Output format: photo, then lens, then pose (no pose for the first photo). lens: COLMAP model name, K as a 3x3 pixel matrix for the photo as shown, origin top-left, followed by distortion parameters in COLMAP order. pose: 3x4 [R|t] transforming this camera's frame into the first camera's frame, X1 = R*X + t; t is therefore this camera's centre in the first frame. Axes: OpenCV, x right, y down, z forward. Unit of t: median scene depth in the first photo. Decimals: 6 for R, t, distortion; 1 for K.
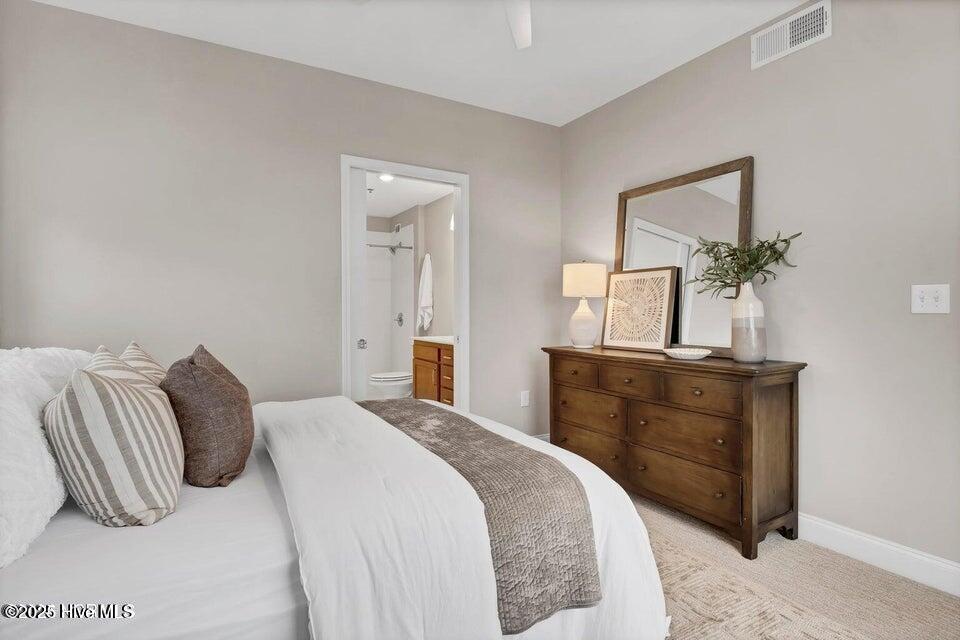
lens RADIAL K [[487.7, 0, 480.0], [0, 487.7, 320.0], [0, 0, 1]] dist [-0.003196, -0.000363]
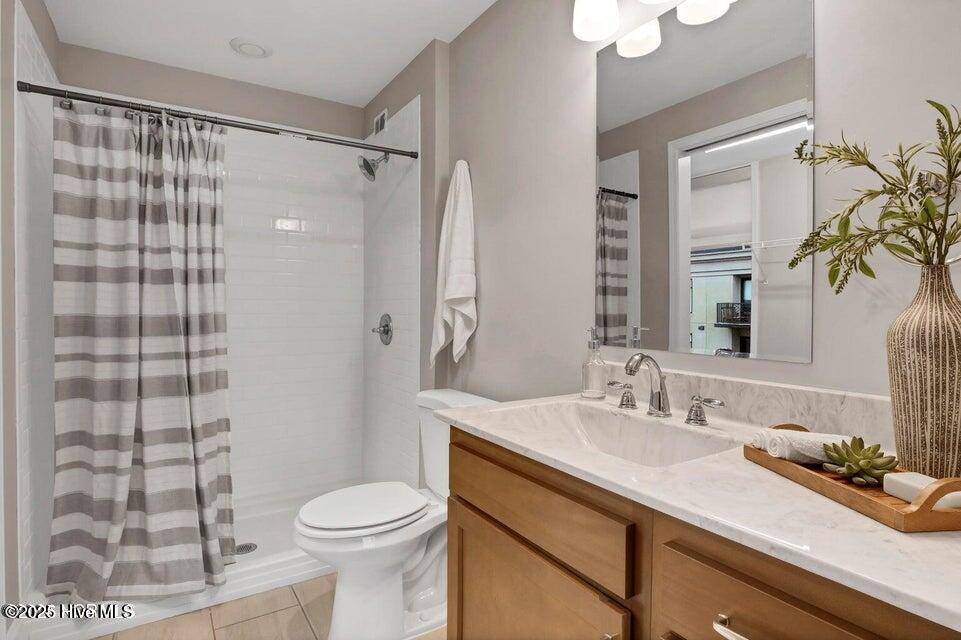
lens RADIAL K [[512.3, 0, 480.0], [0, 512.3, 313.8], [0, 0, 1]] dist [-0.005998, -0.001099]
pose [[0.998843, 0.007641, 0.047488, -0.108919], [-0.007341, 0.999952, -0.006484, -0.013079], [-0.047535, 0.006128, 0.998851, 0.584533]]
